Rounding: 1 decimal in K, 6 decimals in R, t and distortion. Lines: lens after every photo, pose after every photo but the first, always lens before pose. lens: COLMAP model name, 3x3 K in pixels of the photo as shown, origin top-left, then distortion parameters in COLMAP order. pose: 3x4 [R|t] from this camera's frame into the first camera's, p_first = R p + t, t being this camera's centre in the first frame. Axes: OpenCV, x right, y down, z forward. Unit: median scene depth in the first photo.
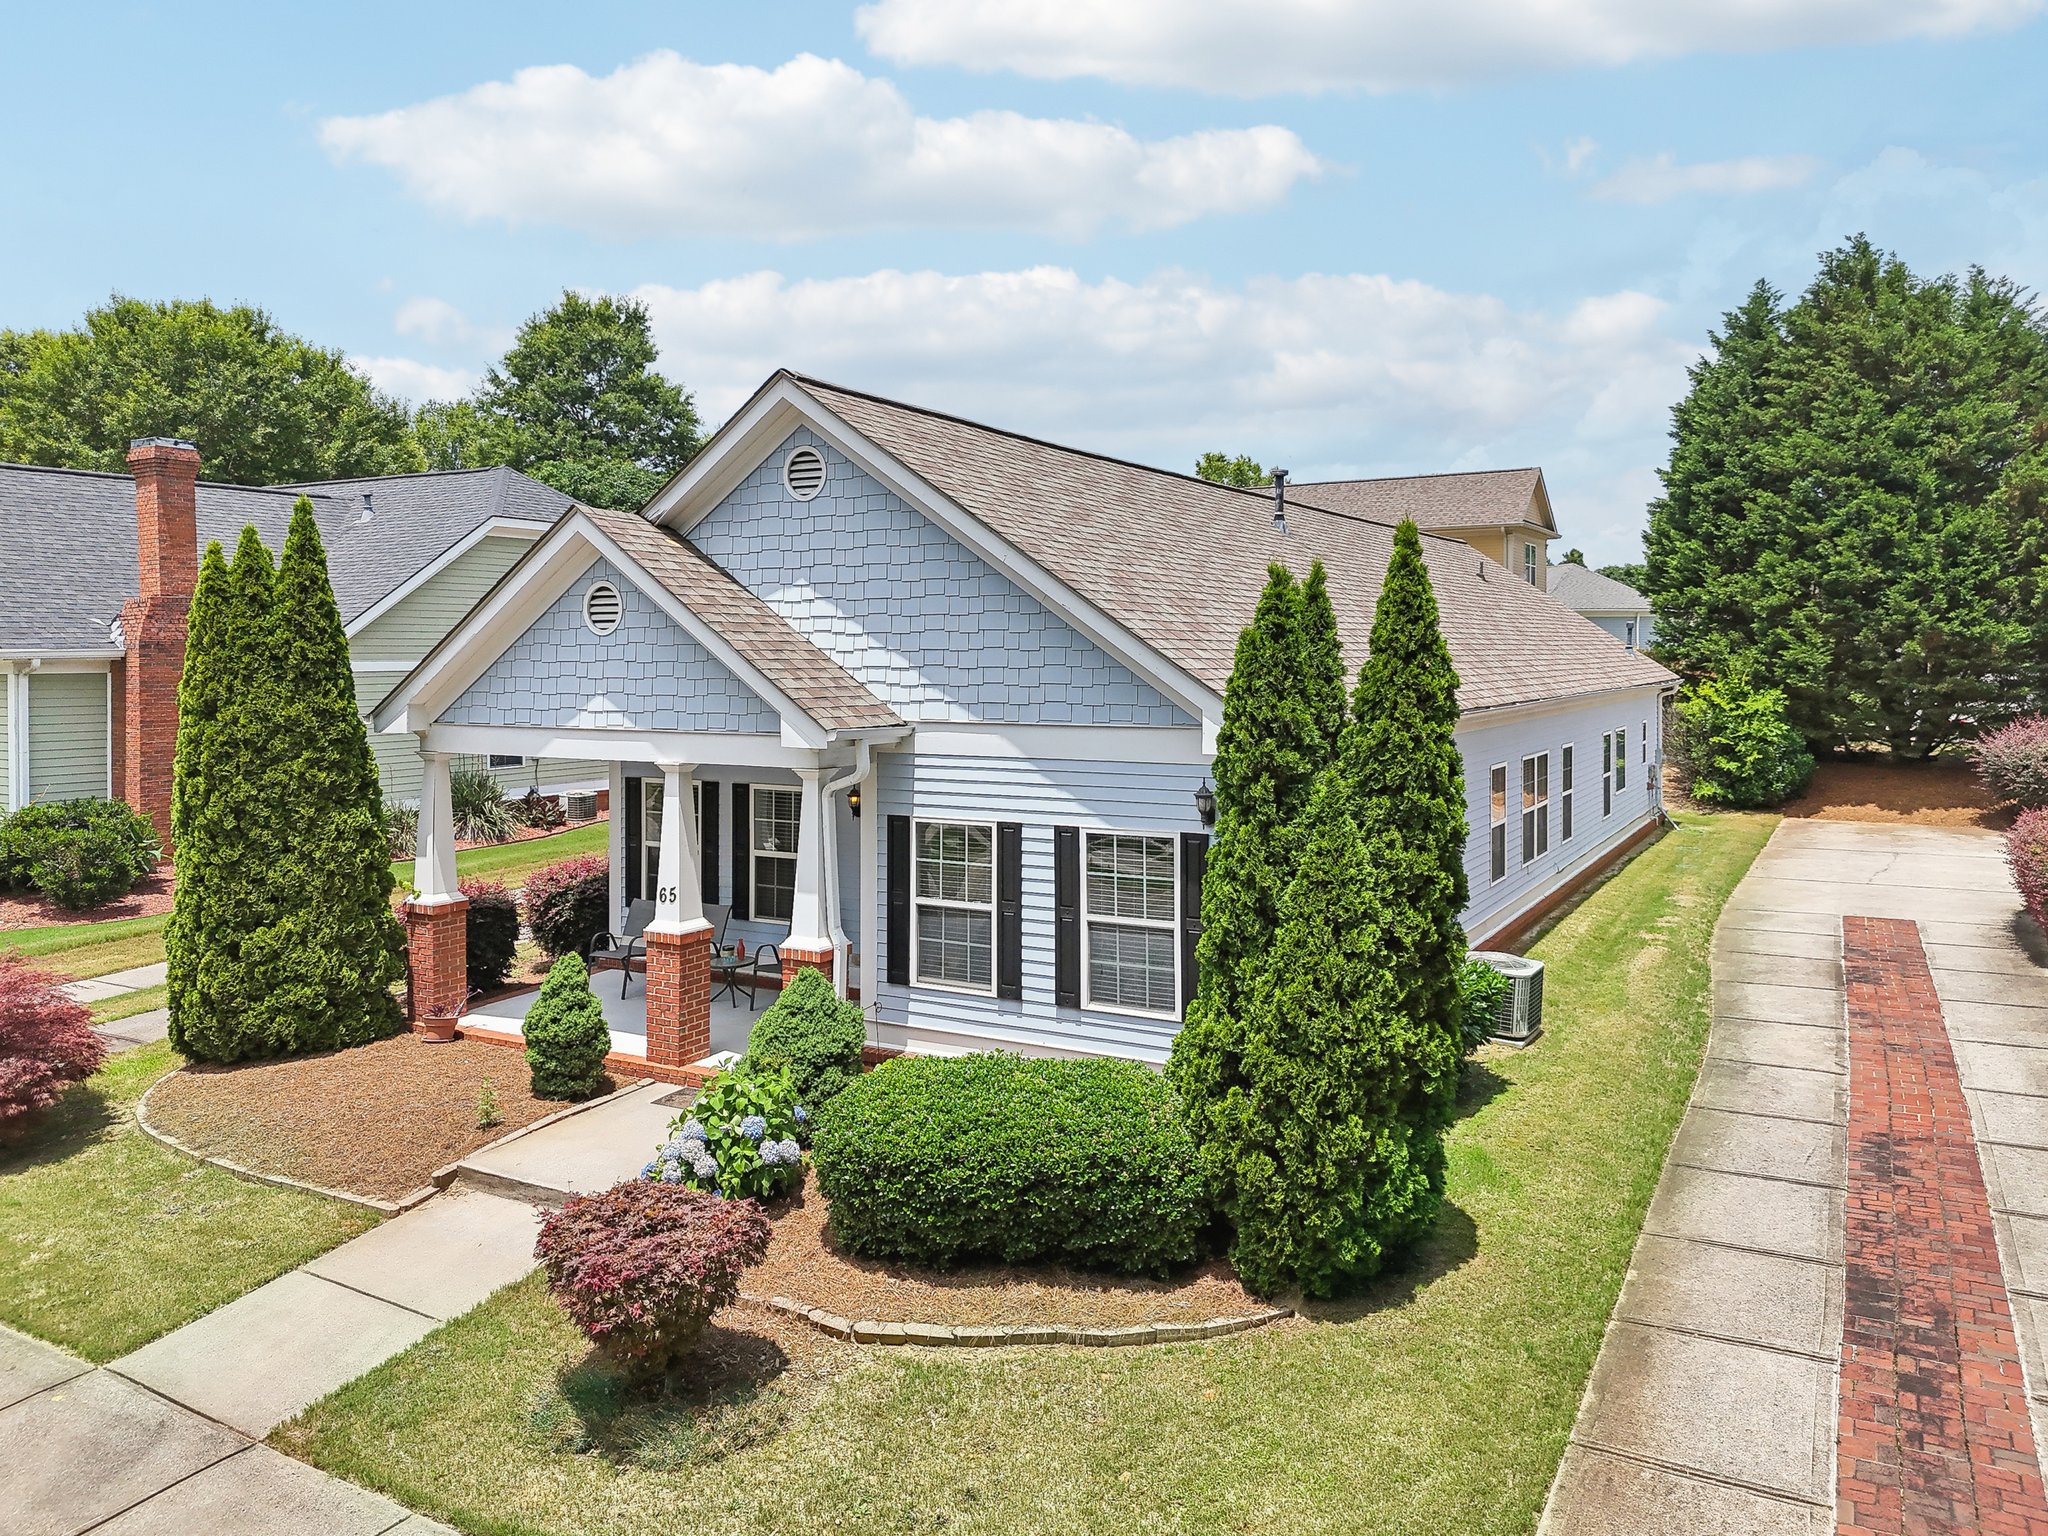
lens RADIAL K [[1405.0, 0, 1024.0], [0, 1405.0, 768.0], [0, 0, 1]] dist [0.031881, -0.001019]
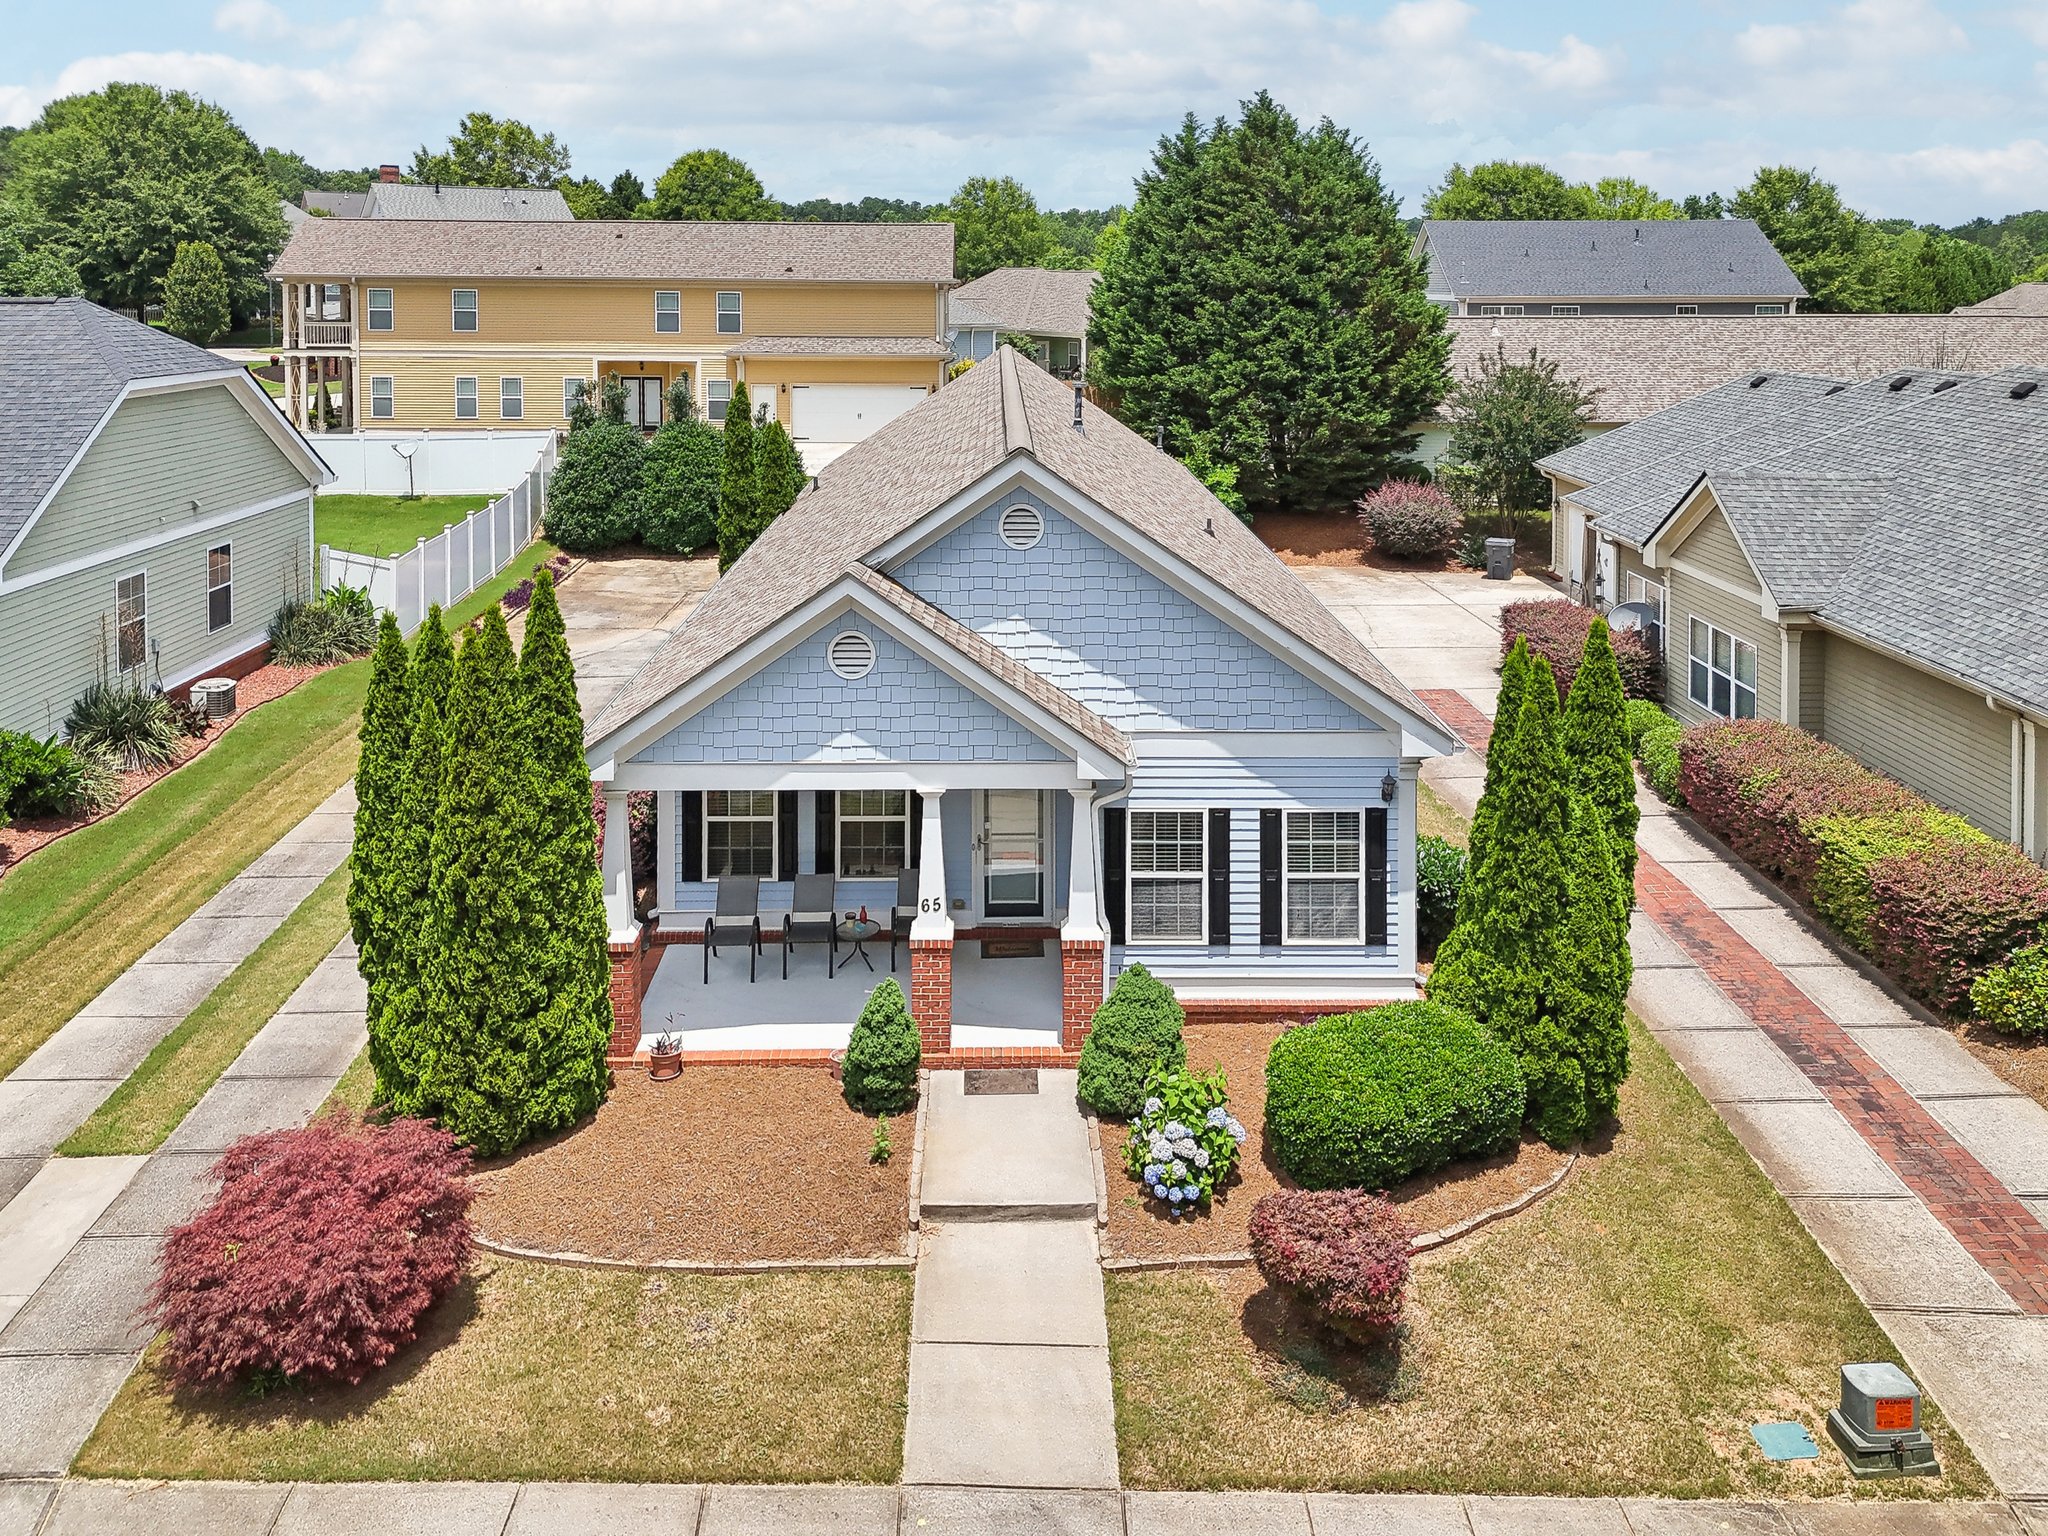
lens RADIAL K [[1452.0, 0, 1043.8], [0, 1452.0, 487.3], [0, 0, 1]] dist [0.050978, -0.034978]
pose [[0.868541, -0.048530, 0.493236, -0.727951], [0.032422, 0.998626, 0.041165, -0.288181], [-0.494556, -0.019762, 0.868921, -0.058269]]
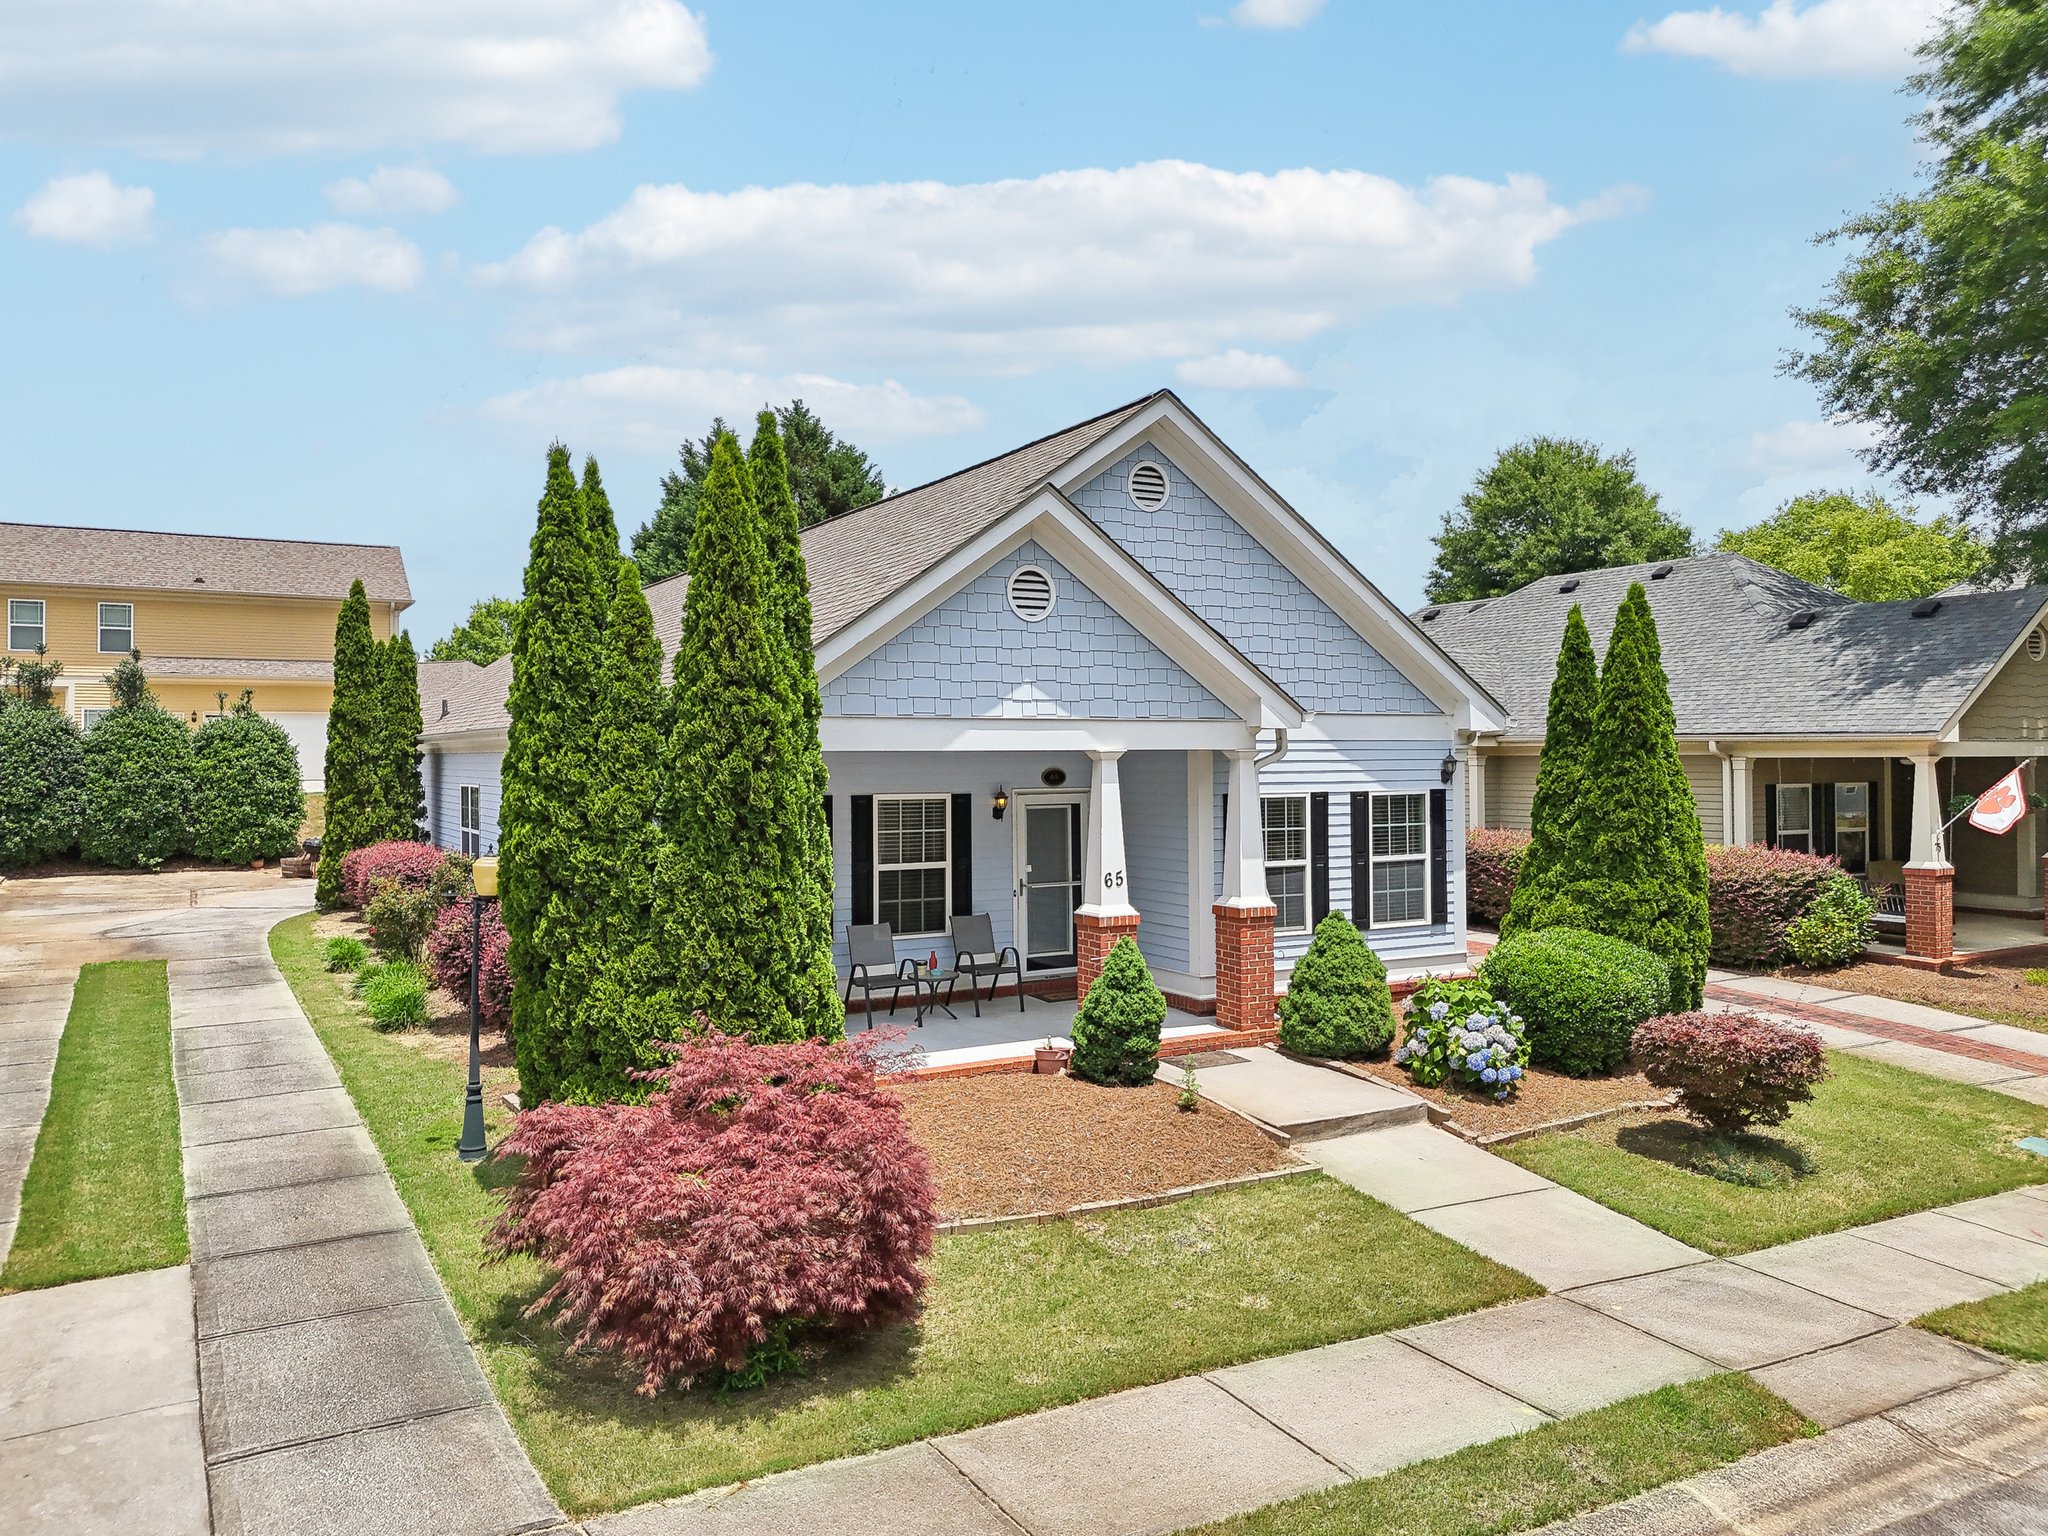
lens RADIAL K [[1364.3, 0, 1025.8], [0, 1364.3, 831.1], [0, 0, 1]] dist [0.019503, -0.002906]
pose [[0.556080, -0.048043, 0.829739, -1.090423], [0.067085, 0.997665, 0.012807, 0.037053], [-0.828417, 0.048542, 0.558004, 0.495299]]
